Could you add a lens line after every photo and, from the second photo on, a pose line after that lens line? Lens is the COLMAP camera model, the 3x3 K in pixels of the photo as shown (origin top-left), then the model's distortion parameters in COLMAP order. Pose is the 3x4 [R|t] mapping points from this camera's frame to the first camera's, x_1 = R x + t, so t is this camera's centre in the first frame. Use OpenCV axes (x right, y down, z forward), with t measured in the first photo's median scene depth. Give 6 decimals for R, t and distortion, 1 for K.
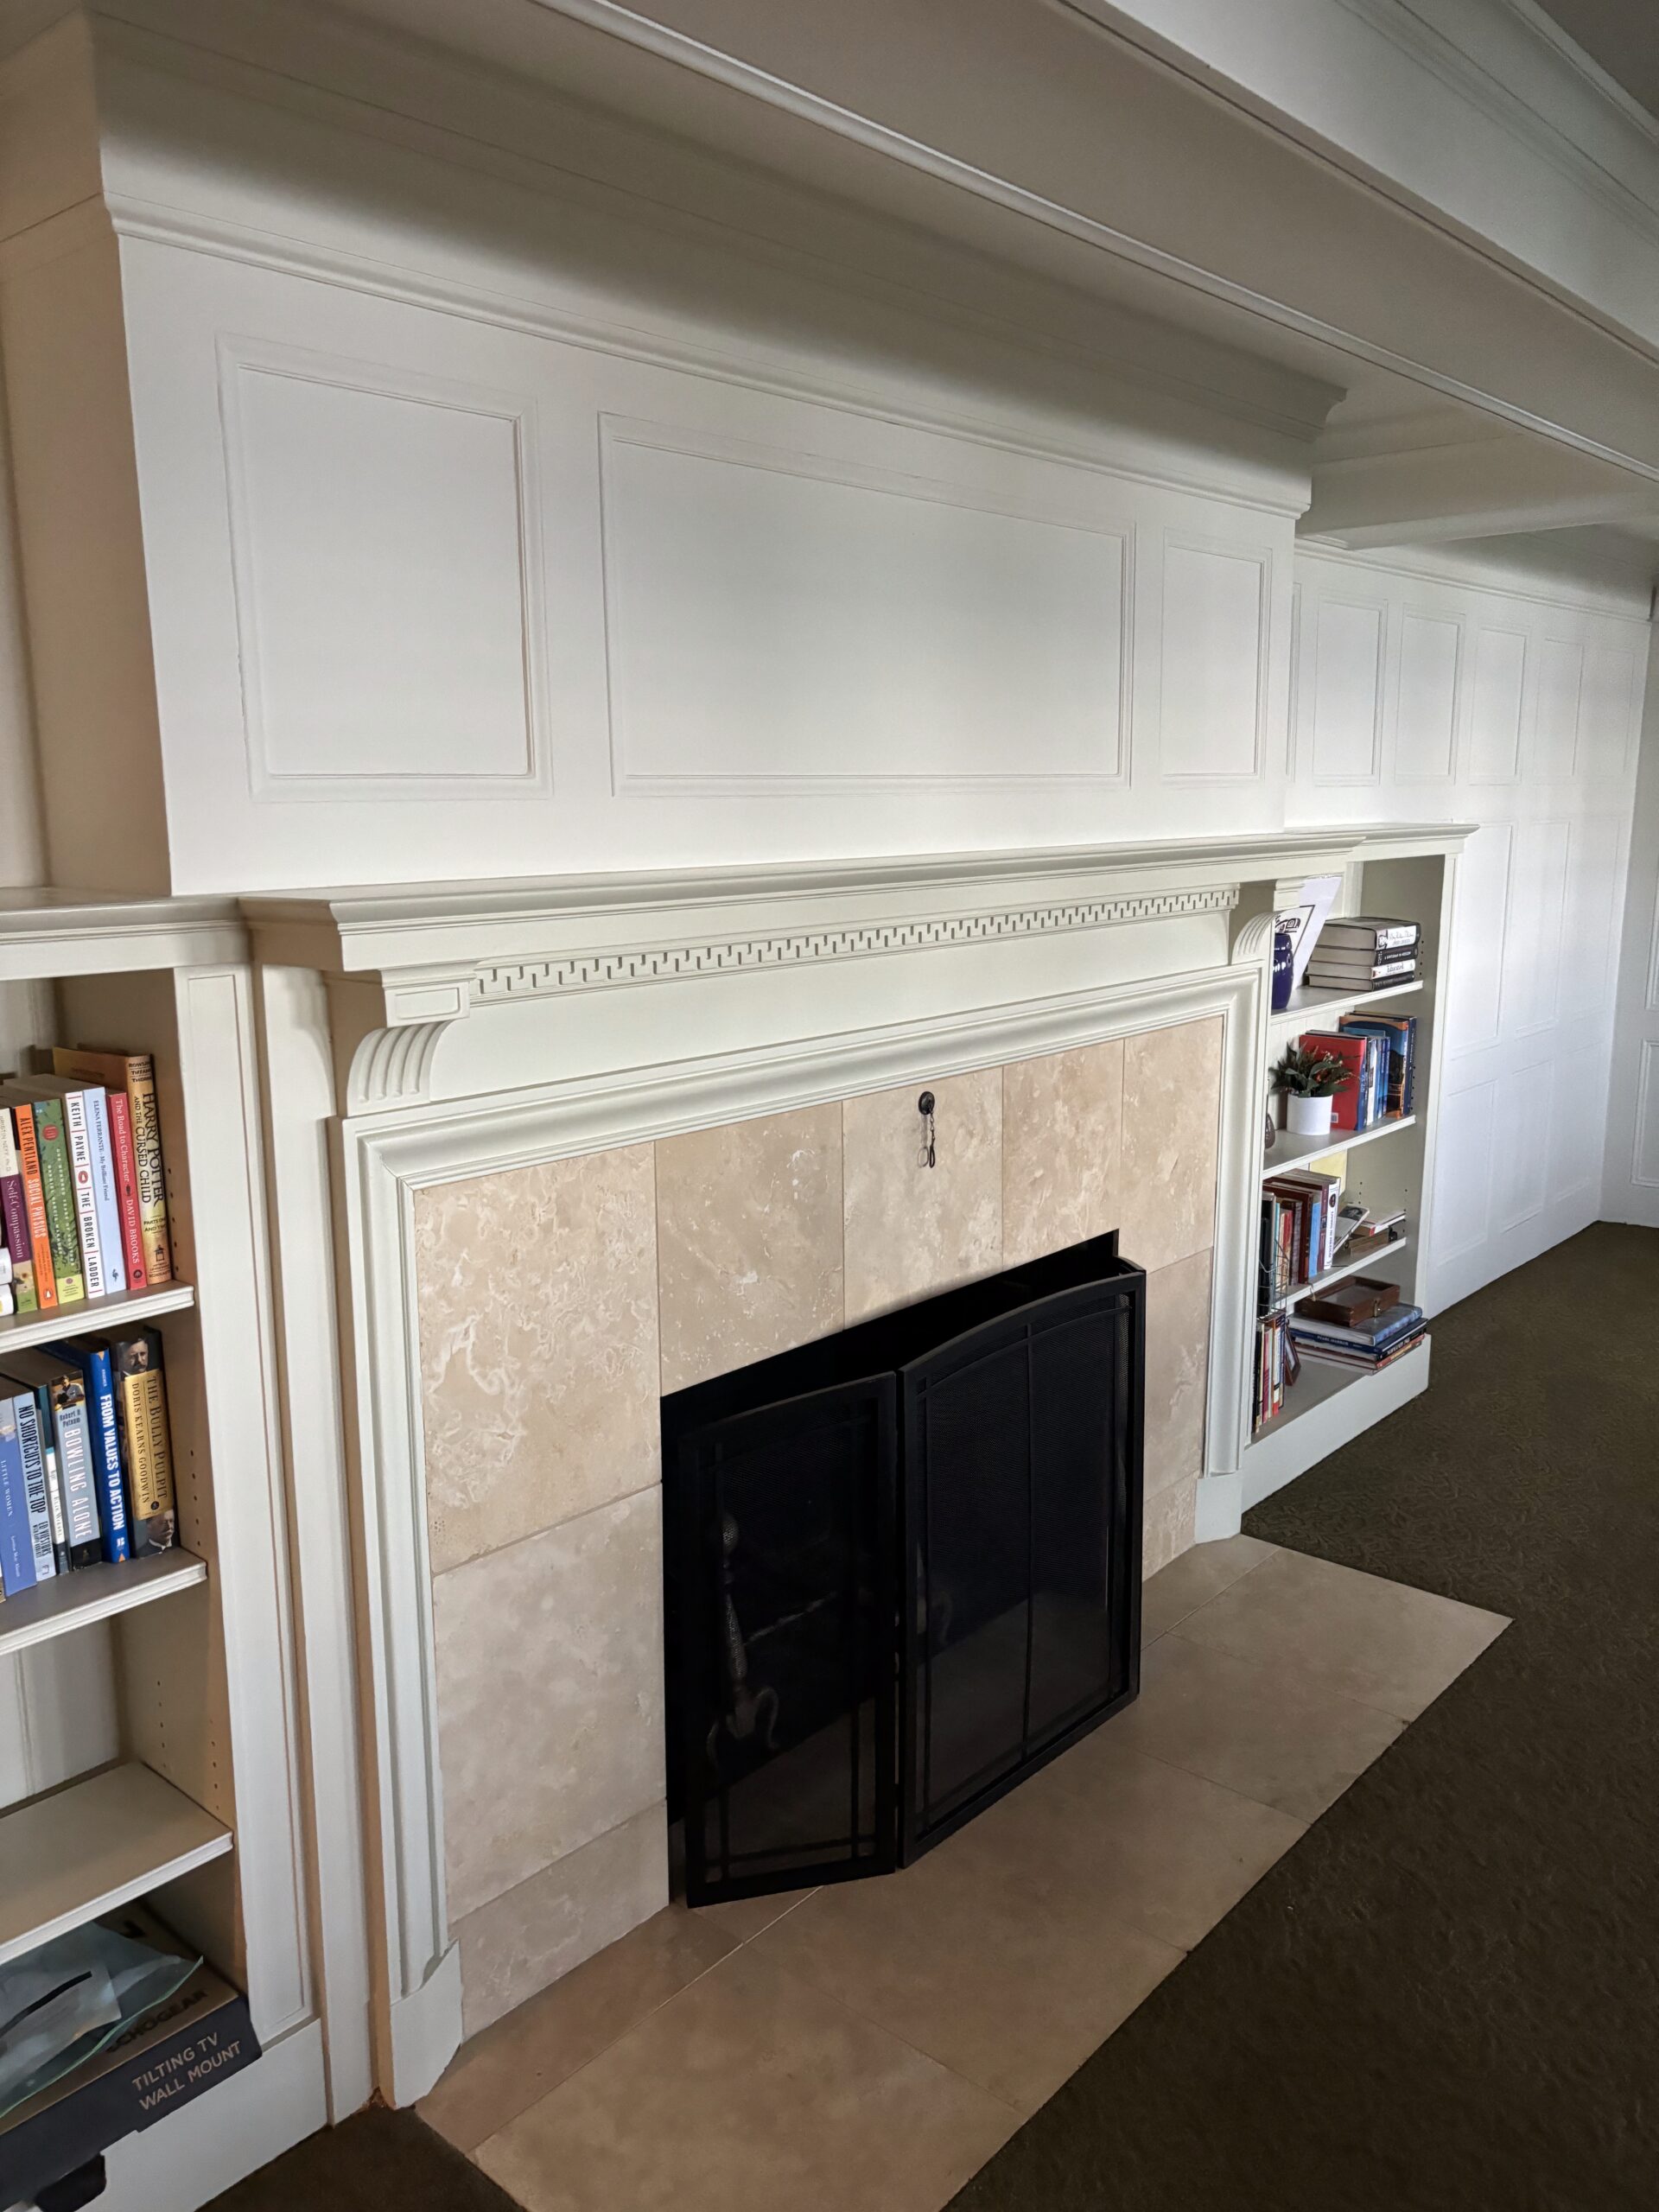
lens RADIAL K [[1657.2, 0, 832.9], [0, 1657.2, 1107.2], [0, 0, 1]] dist [0.048969, -0.059976]
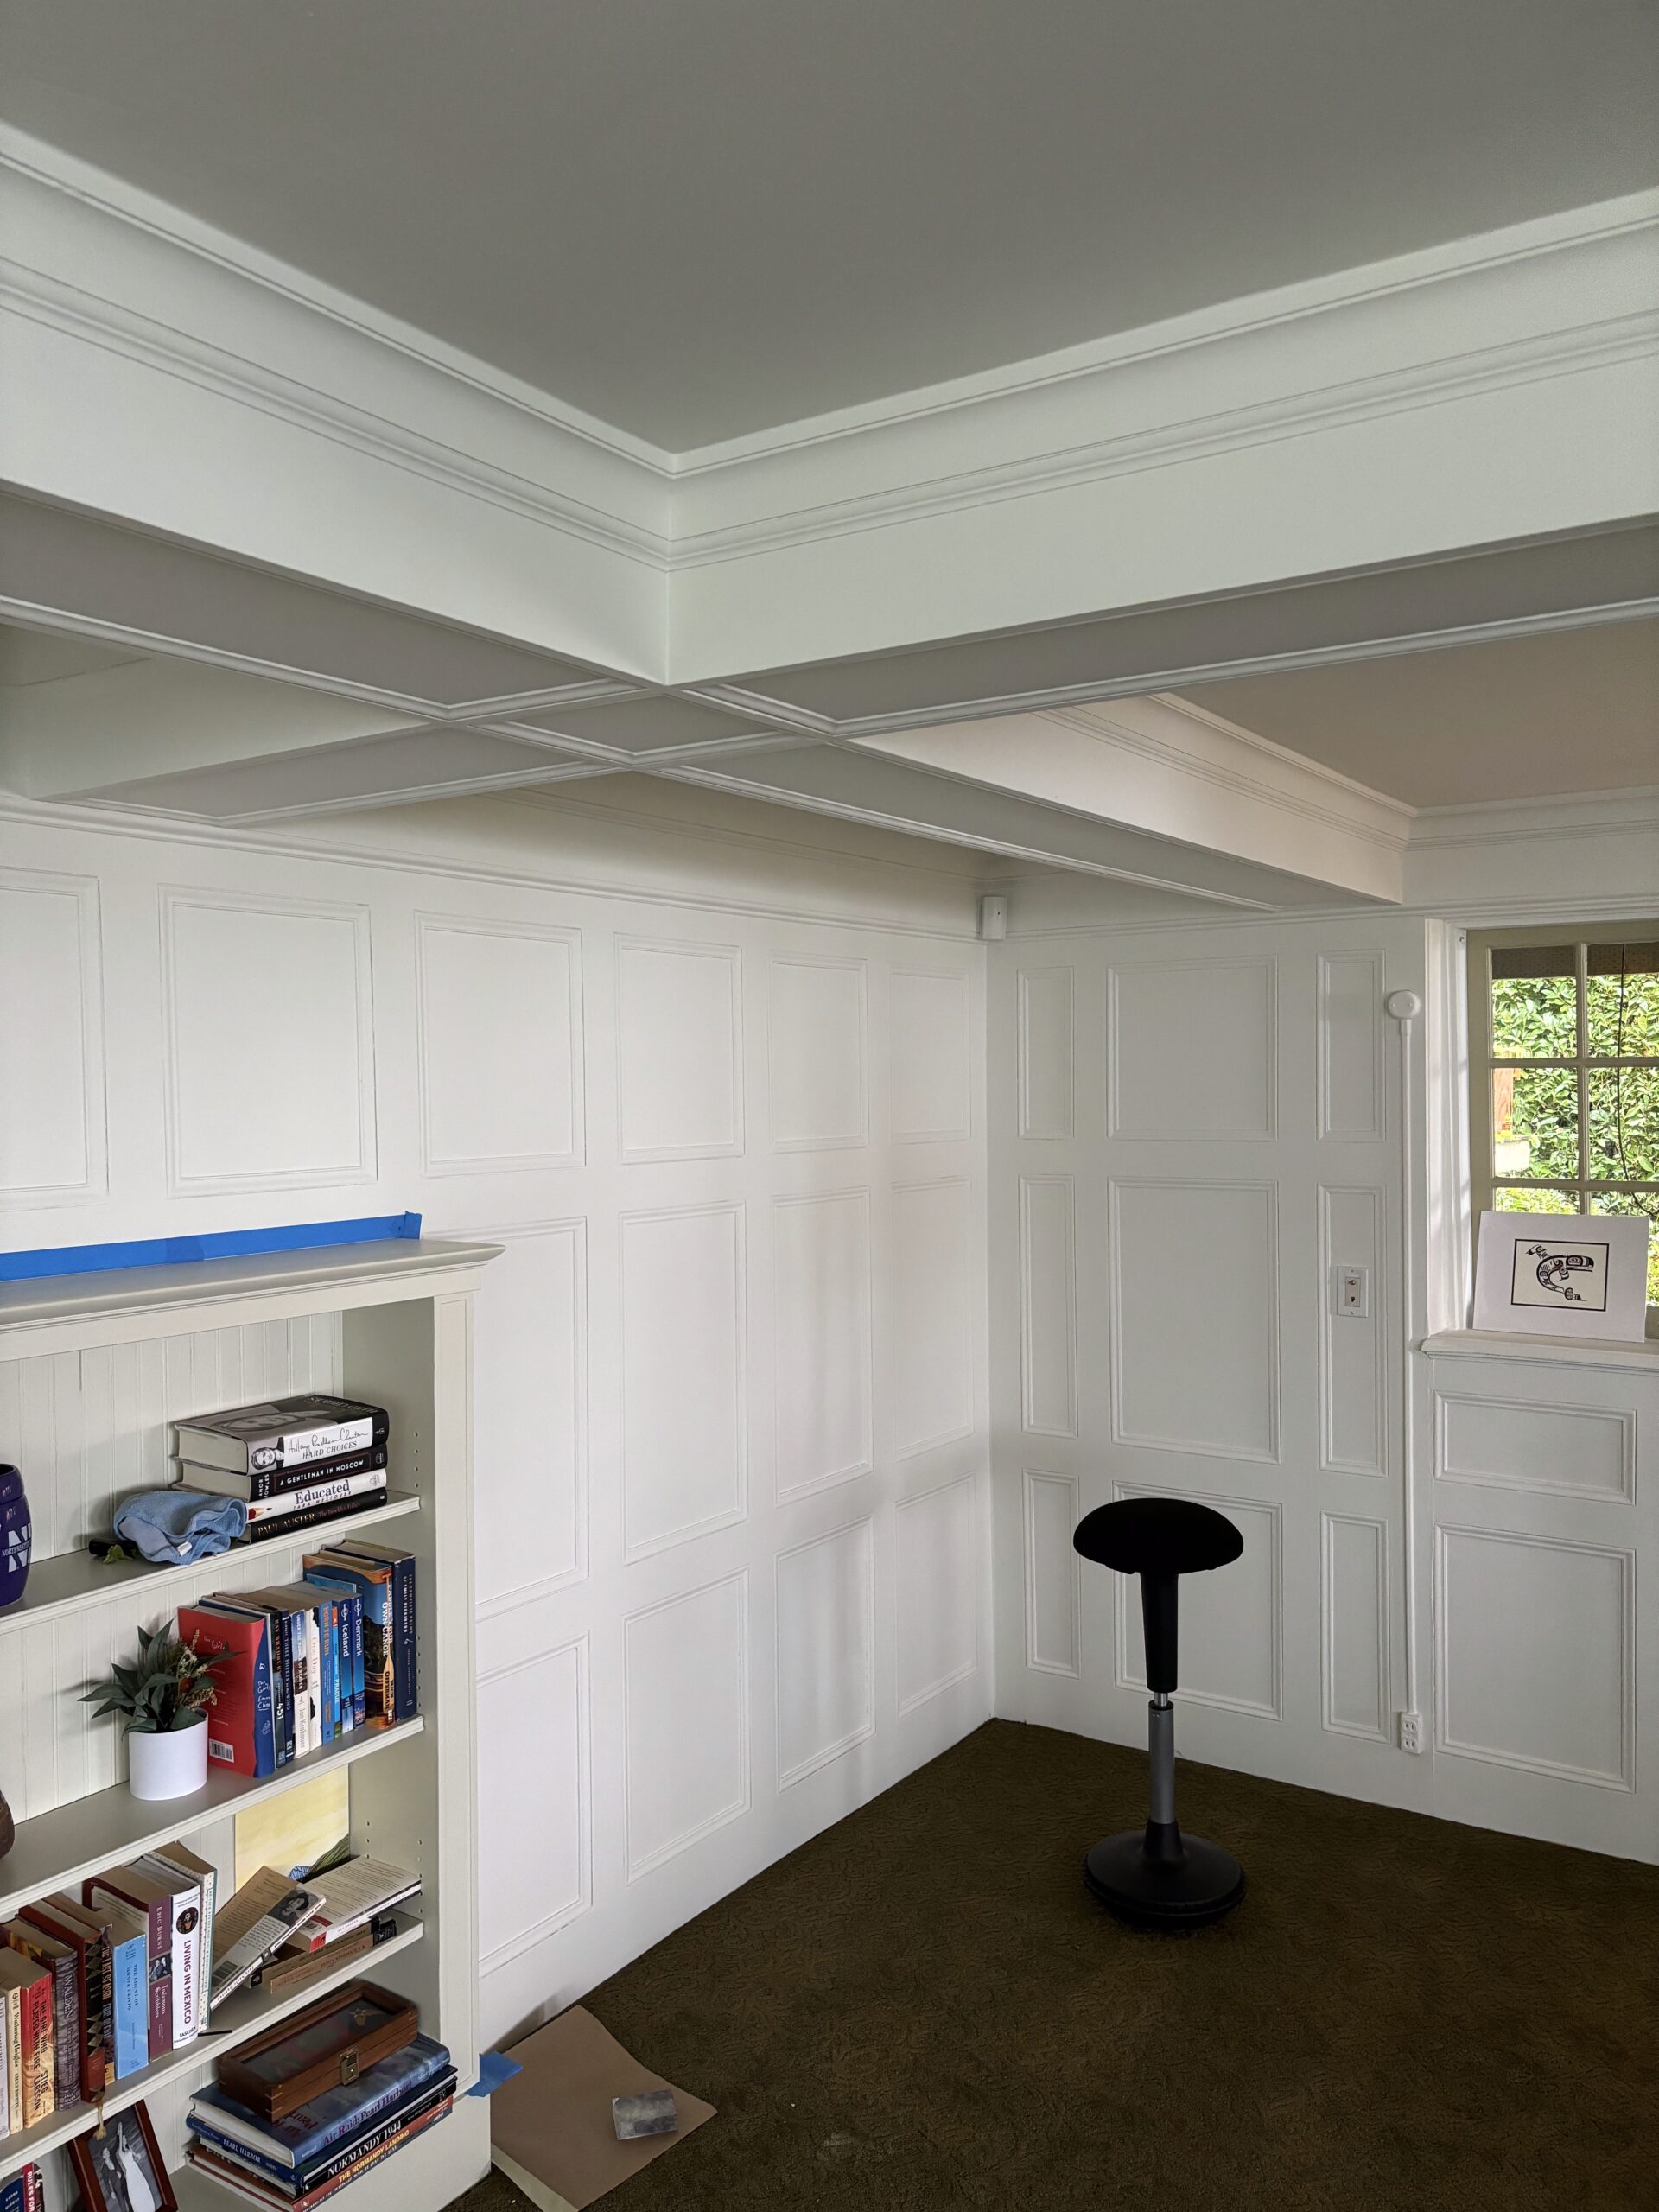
lens RADIAL K [[1657.2, 0, 828.1], [0, 1657.2, 1103.7], [0, 0, 1]] dist [0.048969, -0.059976]
pose [[0.991402, -0.009326, 0.130520, 0.431089], [0.032456, 0.983813, -0.176236, -0.107178], [-0.126764, 0.178957, 0.975656, 0.350917]]
